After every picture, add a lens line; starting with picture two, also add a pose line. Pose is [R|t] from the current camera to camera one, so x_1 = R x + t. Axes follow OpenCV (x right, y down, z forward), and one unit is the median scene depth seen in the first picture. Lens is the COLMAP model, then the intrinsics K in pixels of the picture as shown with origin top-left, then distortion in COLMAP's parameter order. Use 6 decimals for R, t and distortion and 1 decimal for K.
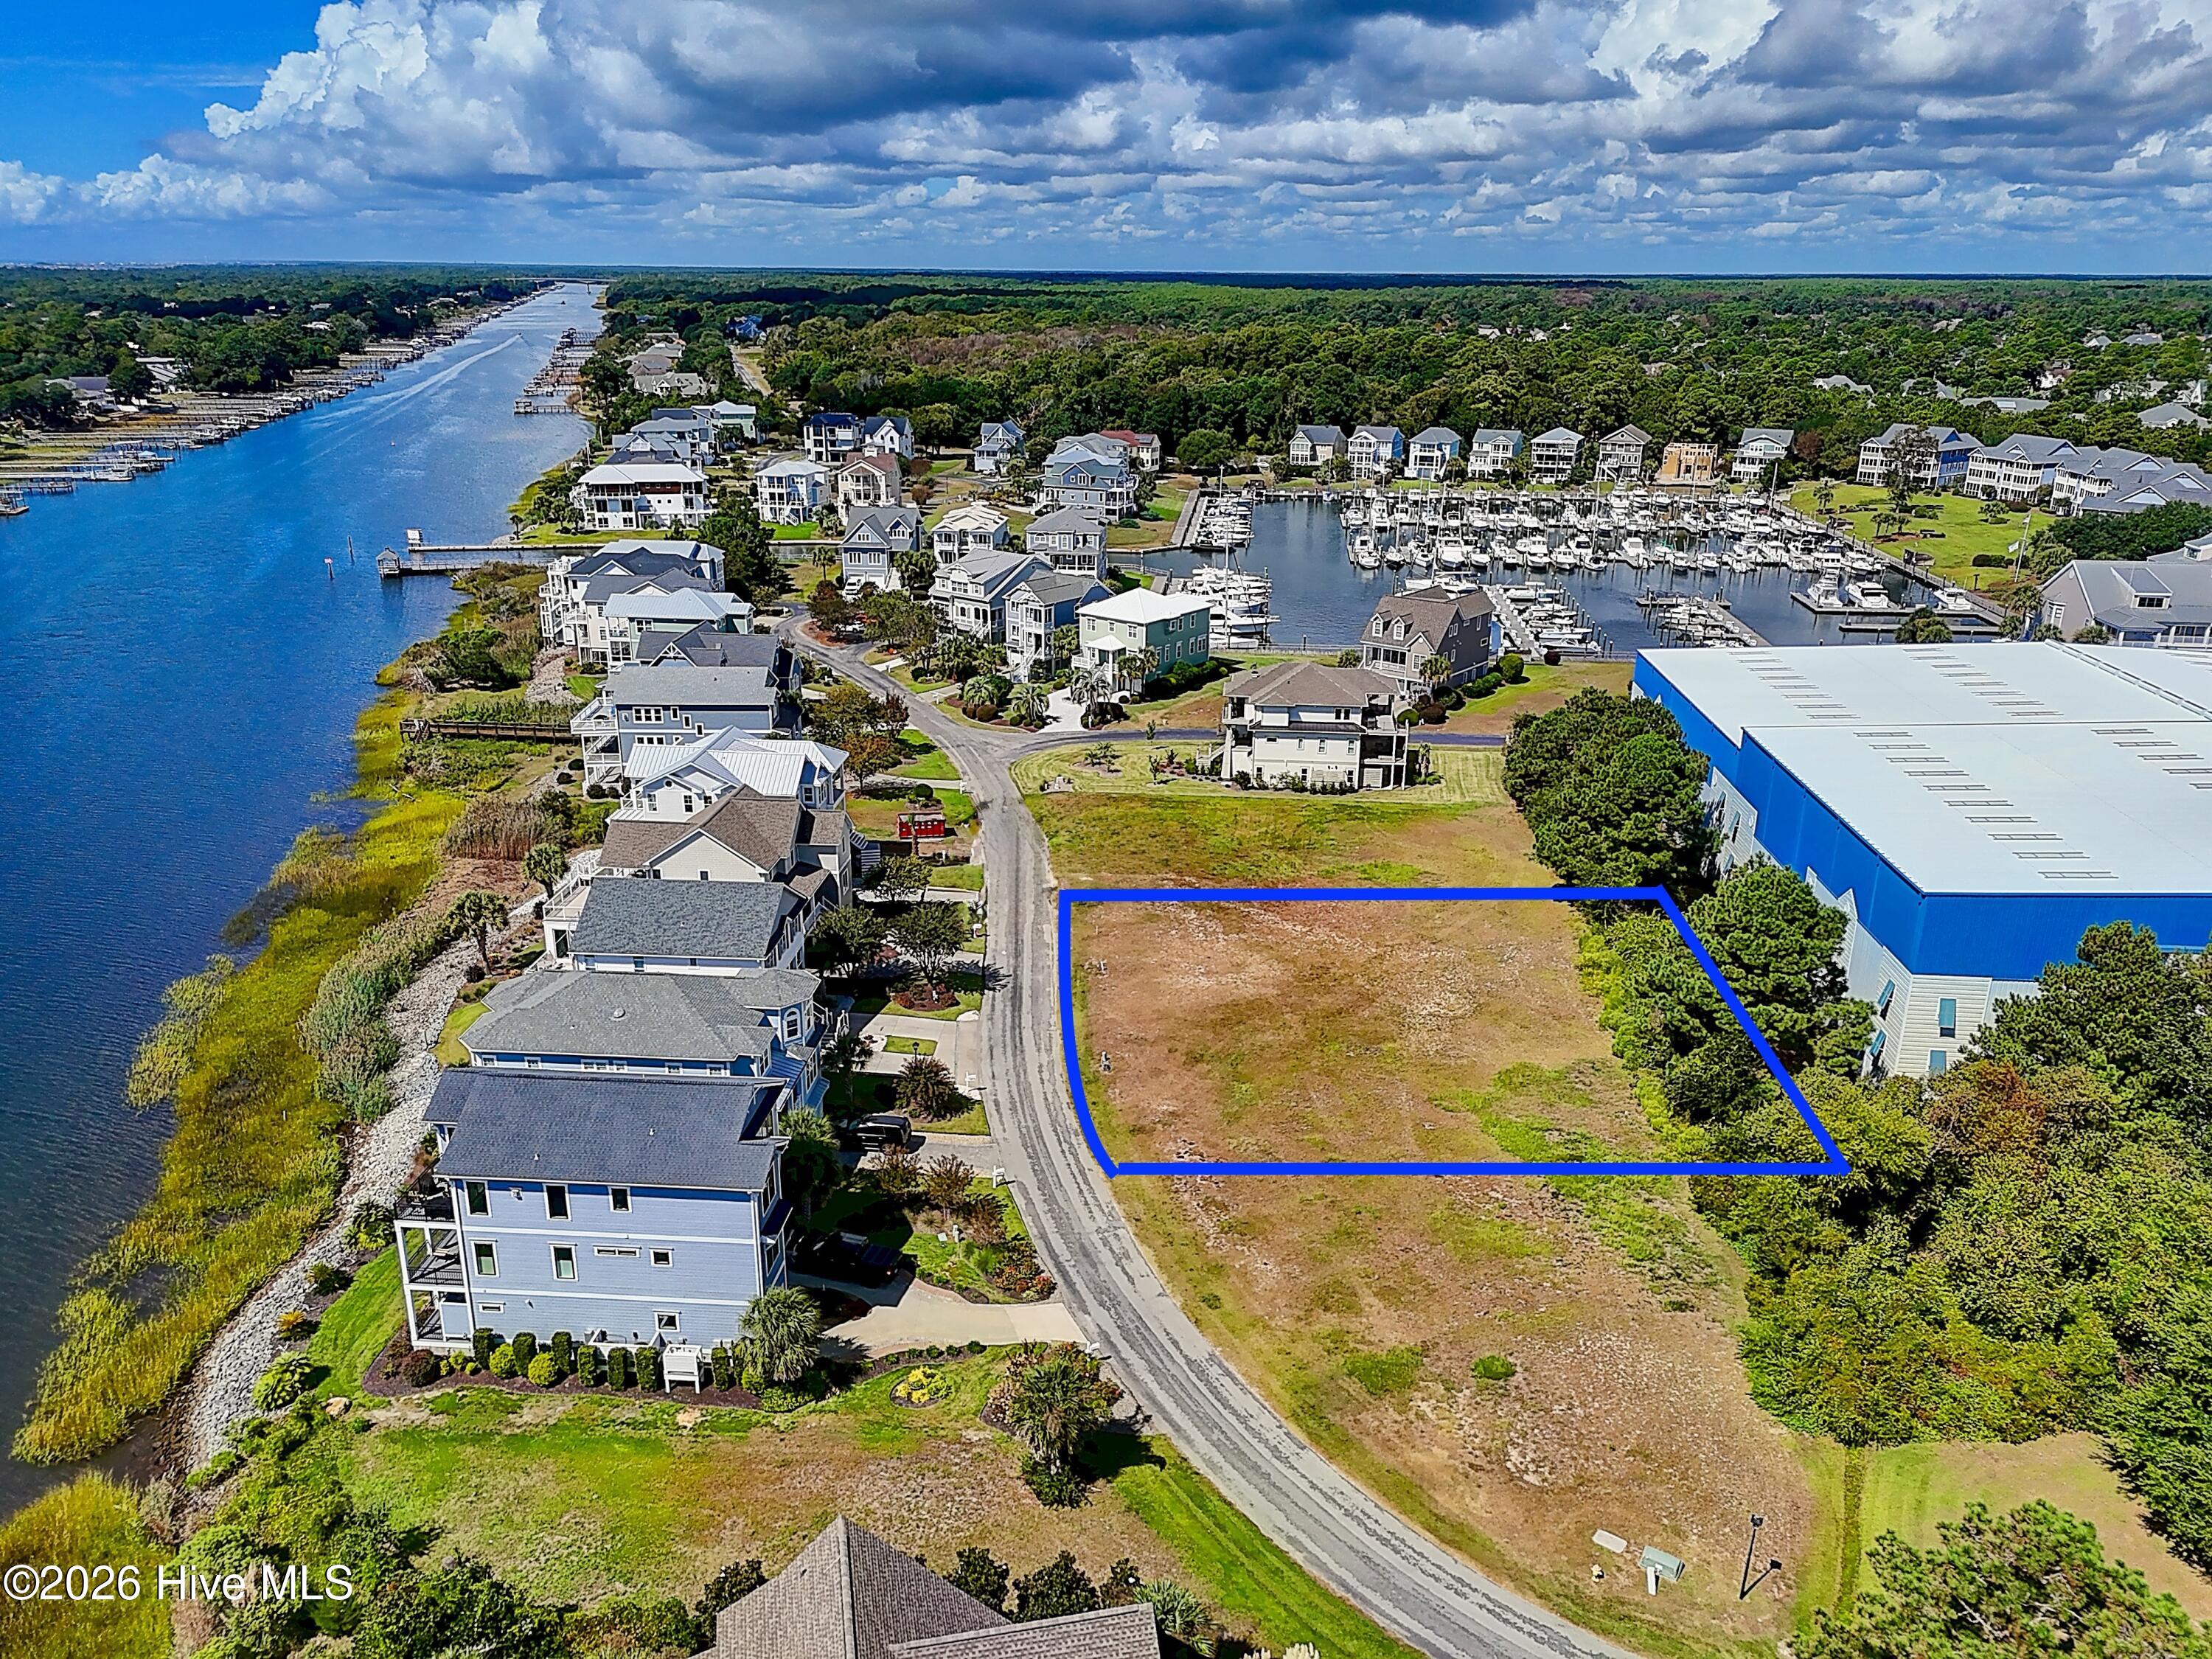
lens RADIAL K [[1614.8, 0, 1109.8], [0, 1614.8, 843.7], [0, 0, 1]] dist [0.049404, -0.037558]
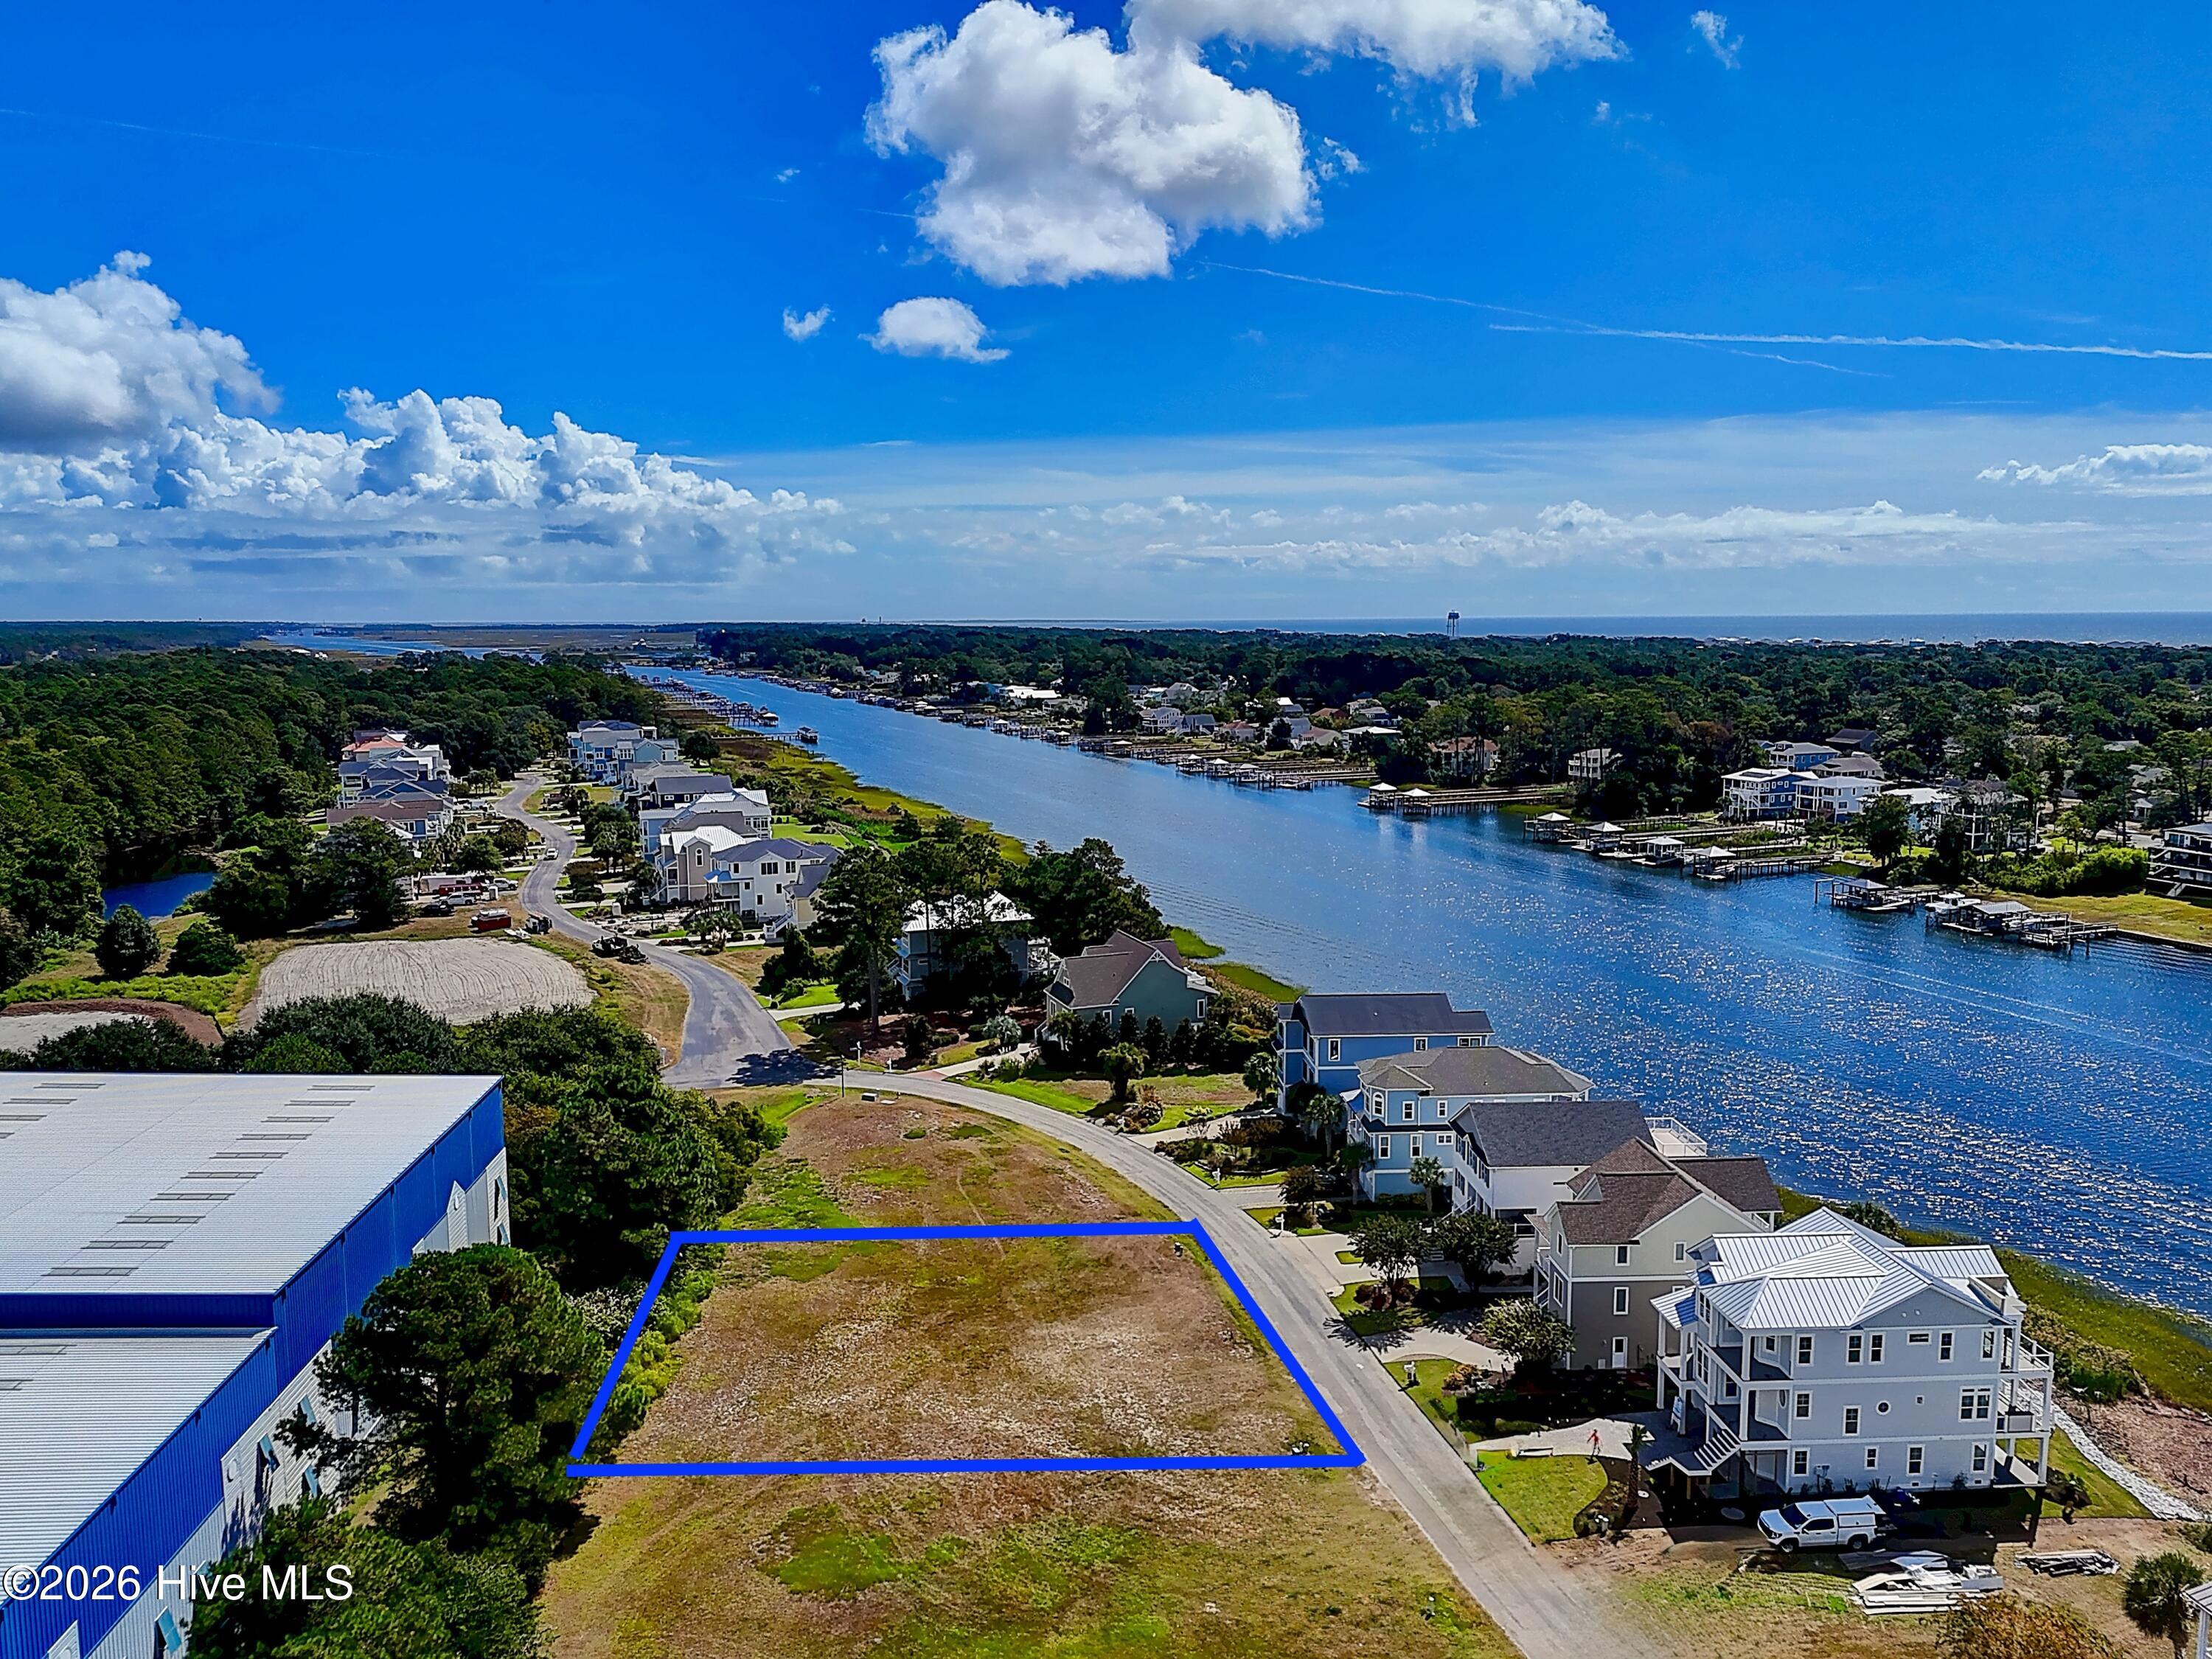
lens RADIAL K [[1614.8, 0, 1111.3], [0, 1614.8, 827.7], [0, 0, 1]] dist [0.049404, -0.037558]
pose [[-0.988132, 0.011589, -0.153171, 0.107822], [-0.058328, 0.894159, 0.443935, -0.316734], [0.142104, 0.447600, -0.882871, 0.936888]]
